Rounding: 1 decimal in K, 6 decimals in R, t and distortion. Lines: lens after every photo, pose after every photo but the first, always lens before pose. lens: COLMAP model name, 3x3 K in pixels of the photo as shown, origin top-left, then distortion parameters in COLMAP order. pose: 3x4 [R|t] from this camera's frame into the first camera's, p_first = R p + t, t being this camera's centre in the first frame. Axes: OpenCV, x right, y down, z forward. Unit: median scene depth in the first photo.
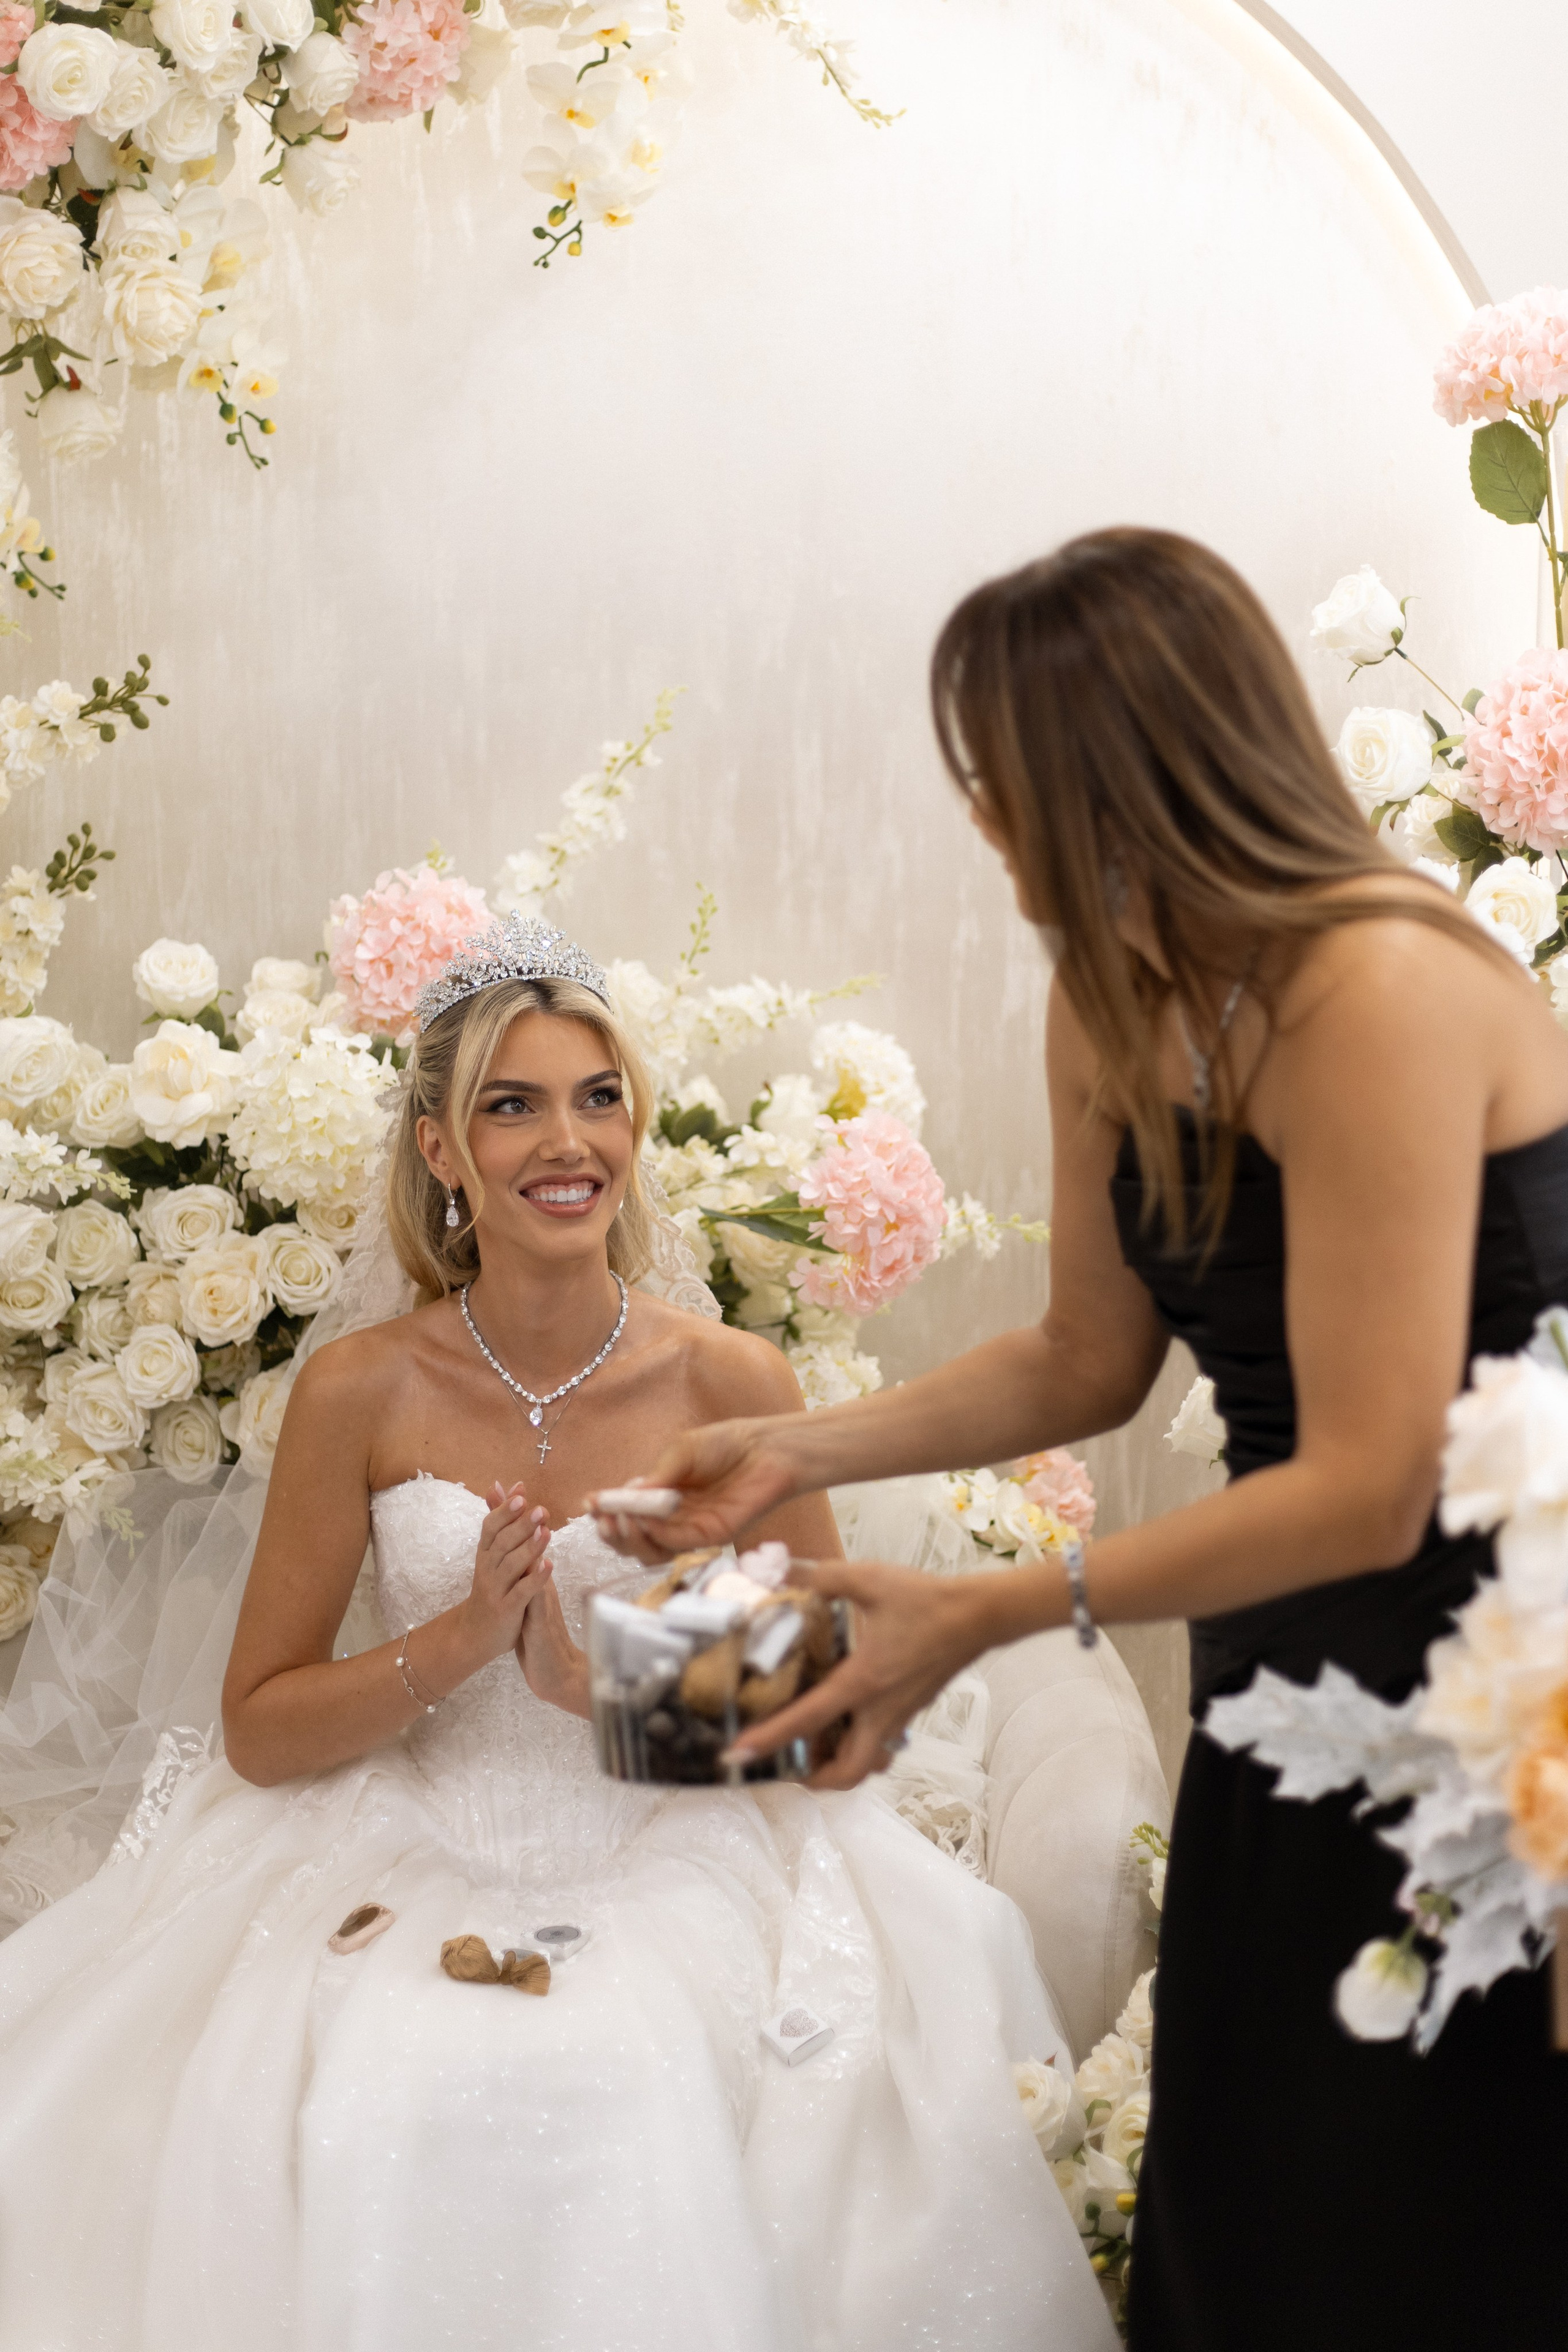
lens RADIAL K [[3299.7, 0, 857.5], [0, 3299.7, 1171.7], [0, 0, 1]] dist [0.029596, -0.076978]
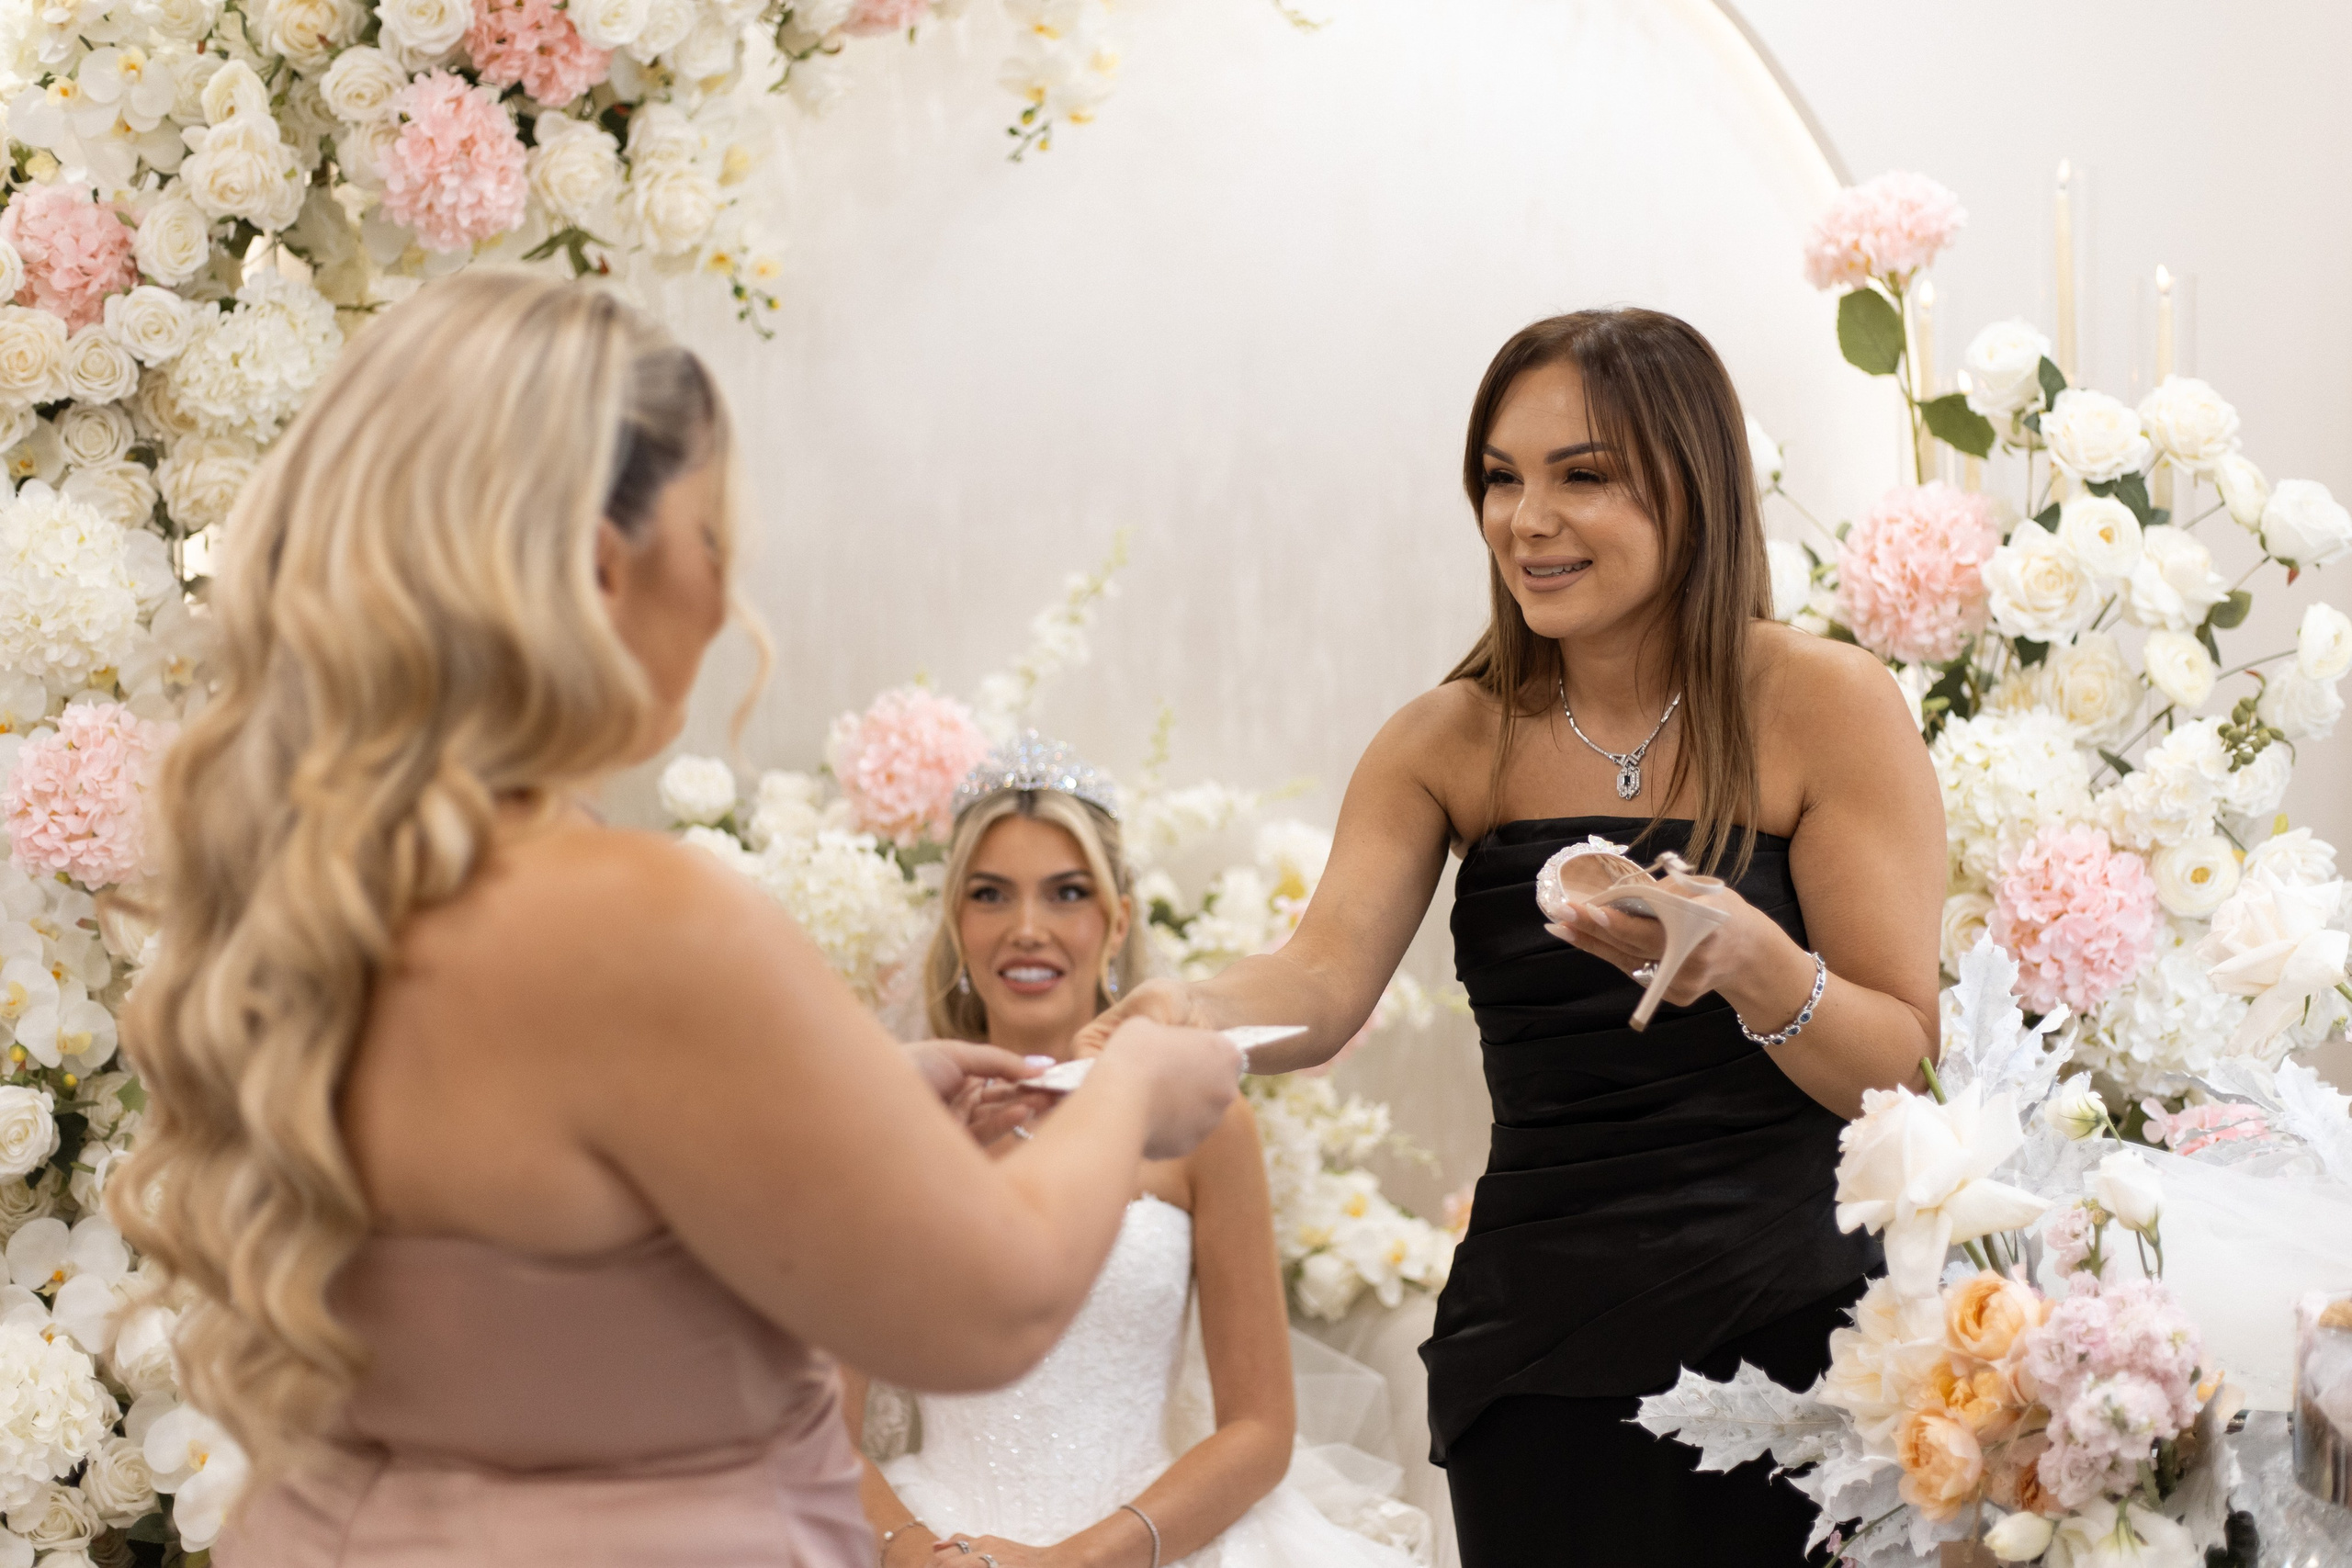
lens RADIAL K [[3370.8, 0, 1197.6], [0, 3370.8, 837.7], [0, 0, 1]] dist [-0.002189, 0.026169]
pose [[0.999886, -0.014483, -0.004296, -0.031833], [0.014290, 0.999009, -0.042161, 0.008763], [0.004903, 0.042095, 0.999102, -0.152514]]
